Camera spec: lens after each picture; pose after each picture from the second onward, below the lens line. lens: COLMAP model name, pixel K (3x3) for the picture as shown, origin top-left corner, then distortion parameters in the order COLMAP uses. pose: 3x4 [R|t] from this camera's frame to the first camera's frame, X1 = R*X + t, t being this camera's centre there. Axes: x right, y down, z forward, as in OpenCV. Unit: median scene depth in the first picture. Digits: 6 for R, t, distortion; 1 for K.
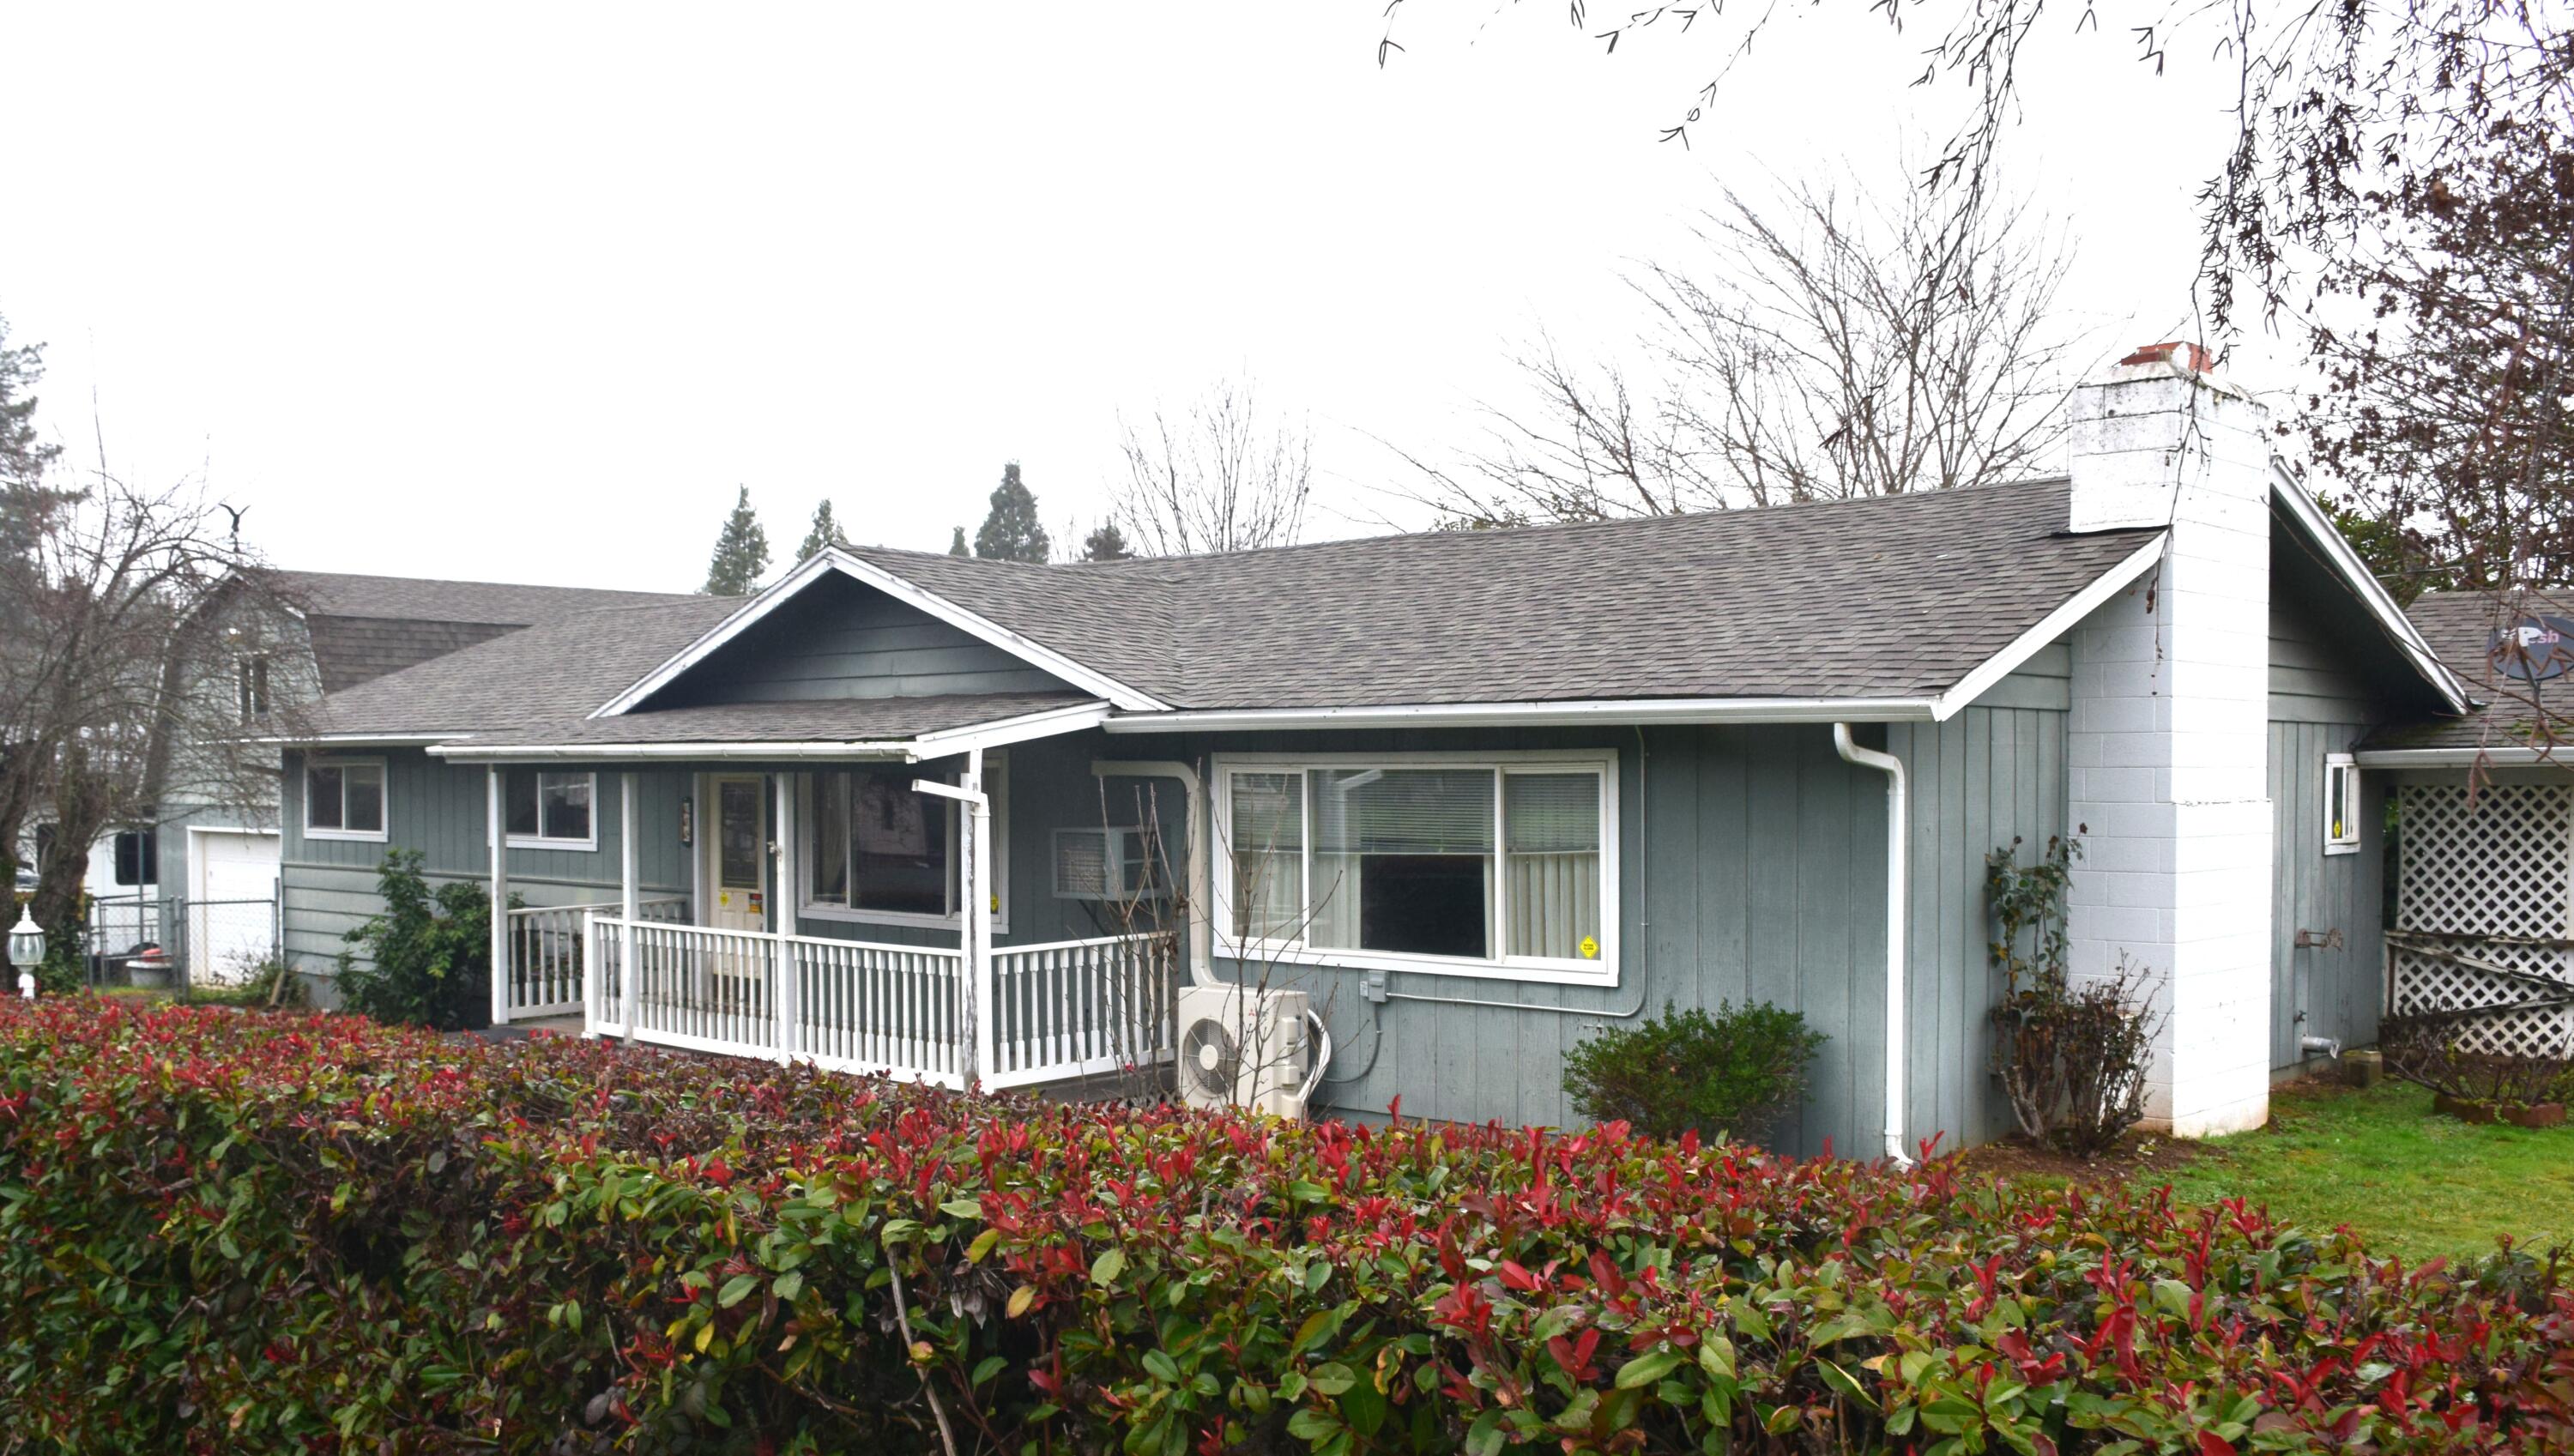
lens RADIAL K [[2246.7, 0, 1287.4], [0, 2246.7, 864.7], [0, 0, 1]] dist [-0.042592, -0.002849]
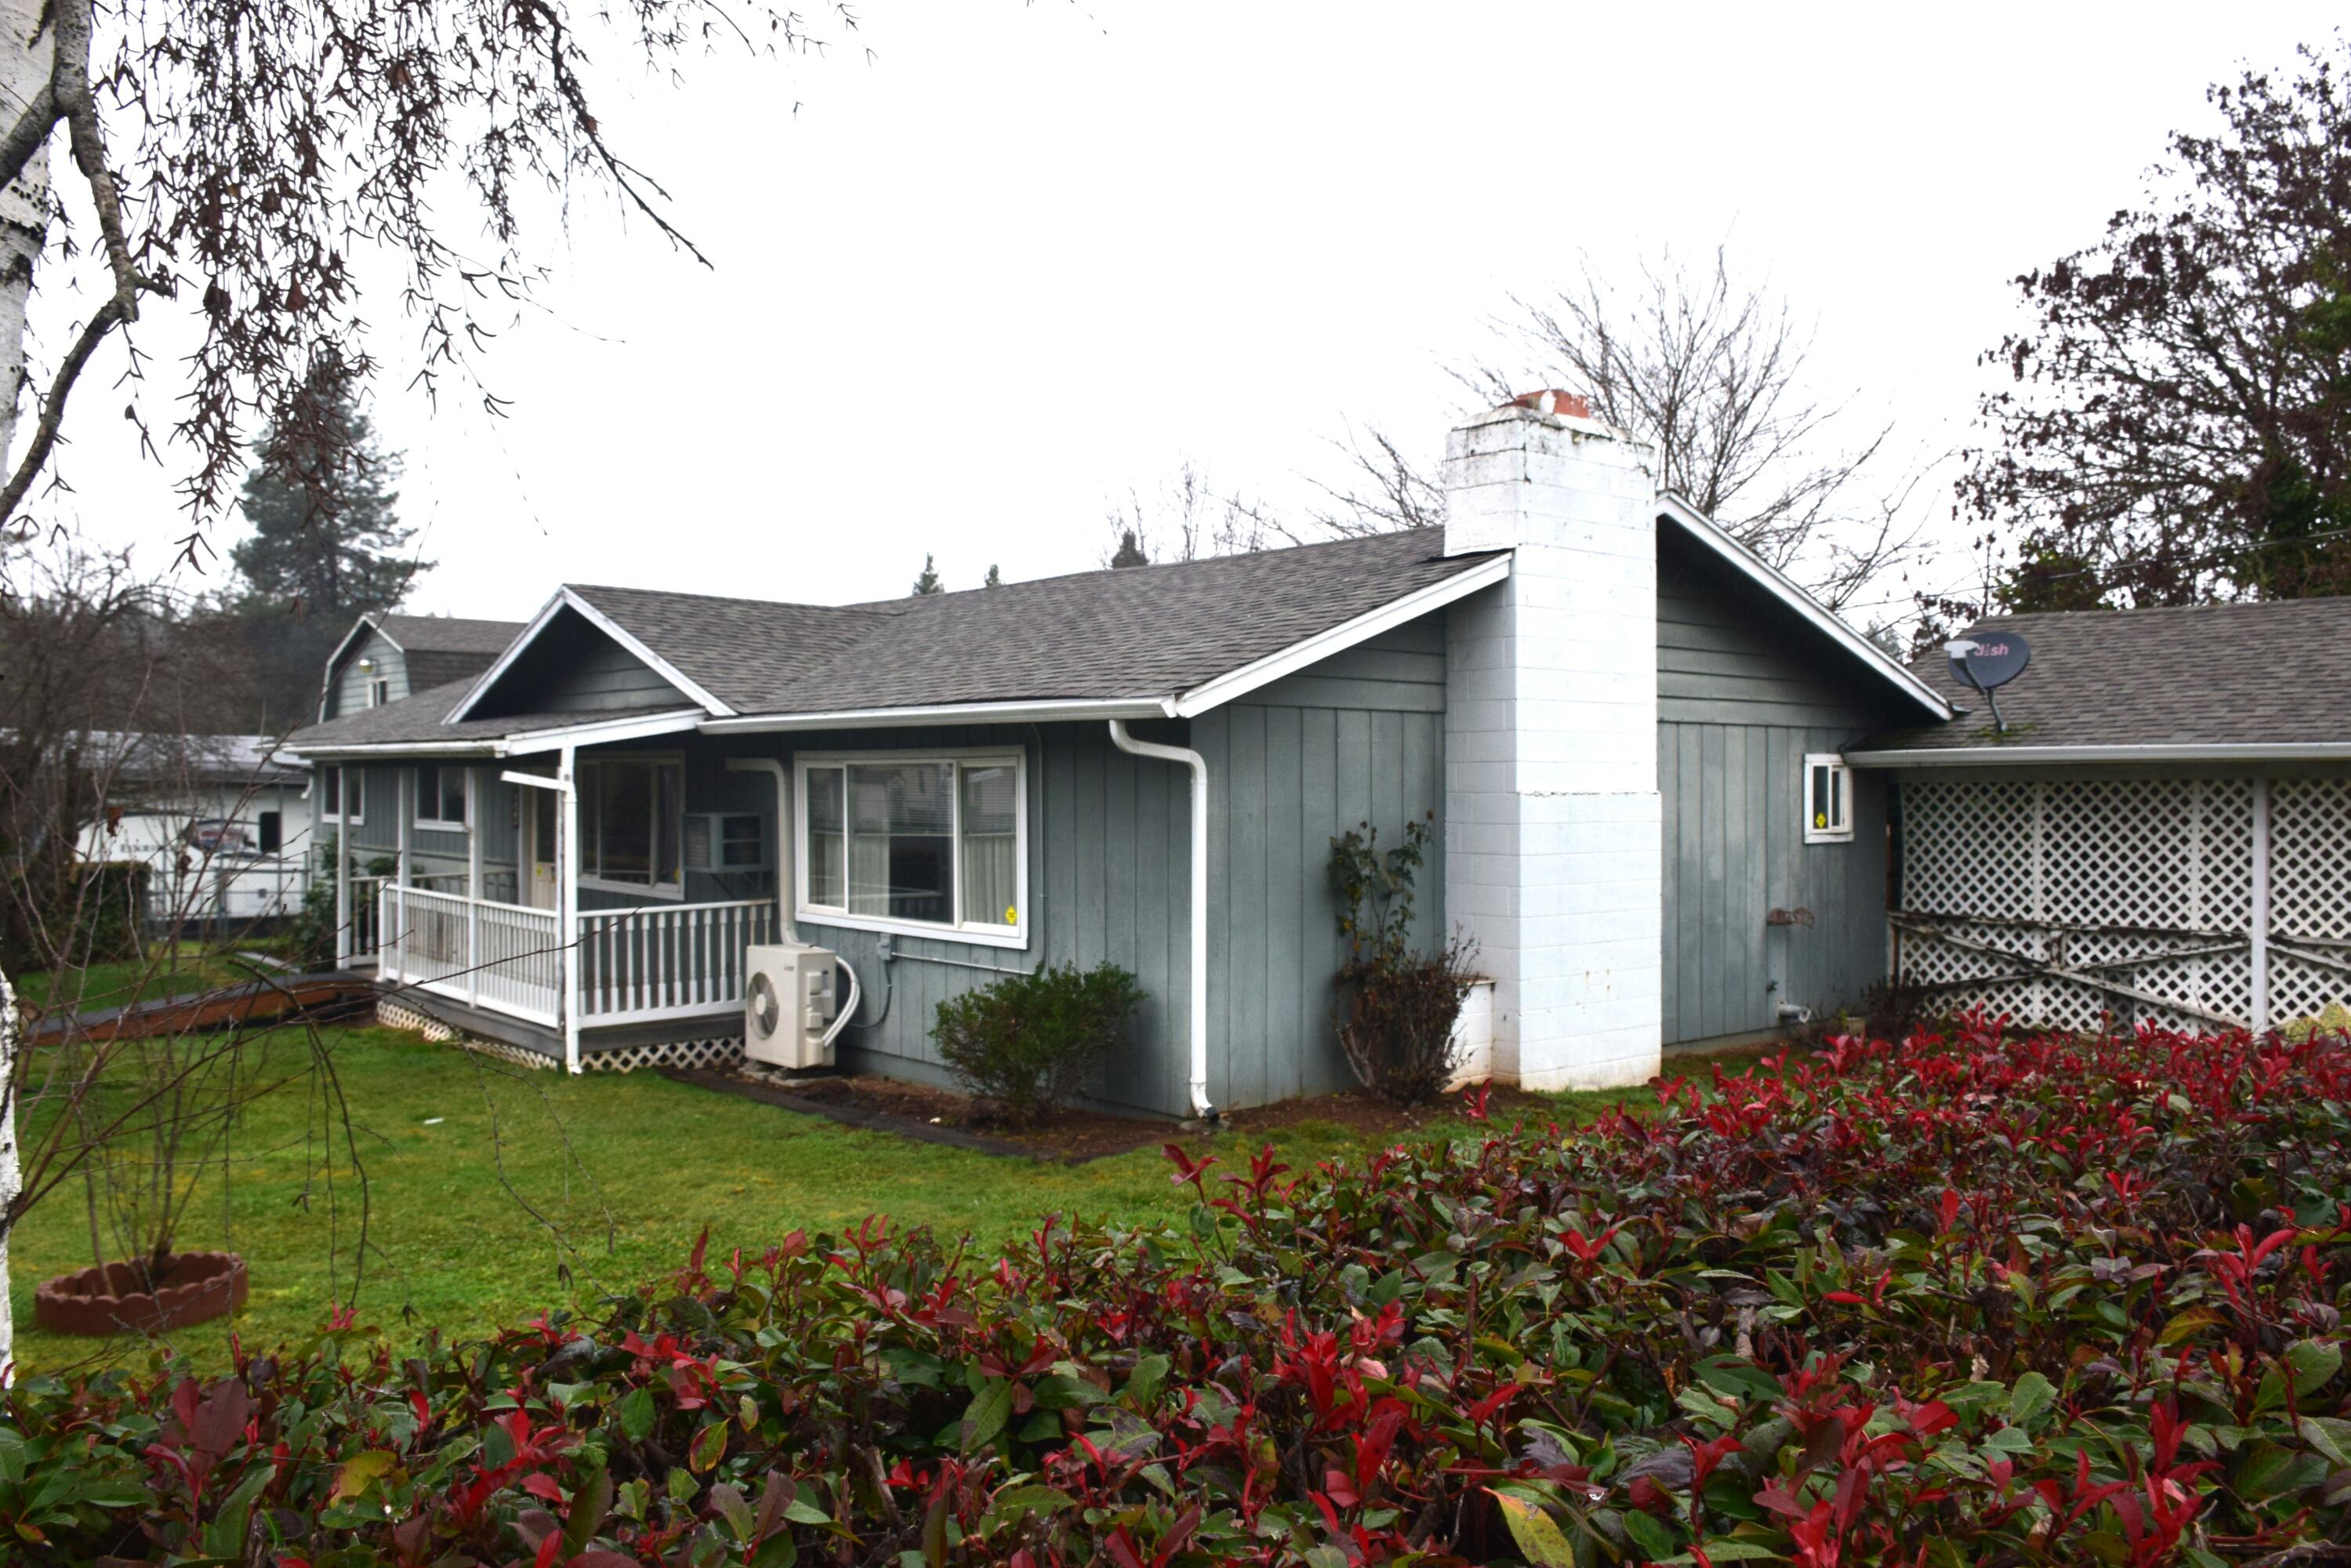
lens RADIAL K [[1807.1, 0, 1175.5], [0, 1807.1, 784.0], [0, 0, 1]] dist [-0.043753, 0.002339]
pose [[0.994232, 0.003334, -0.107195, 0.243529], [-0.007537, 0.999217, -0.038831, 0.003337], [0.106982, 0.039415, 0.993479, 0.055332]]
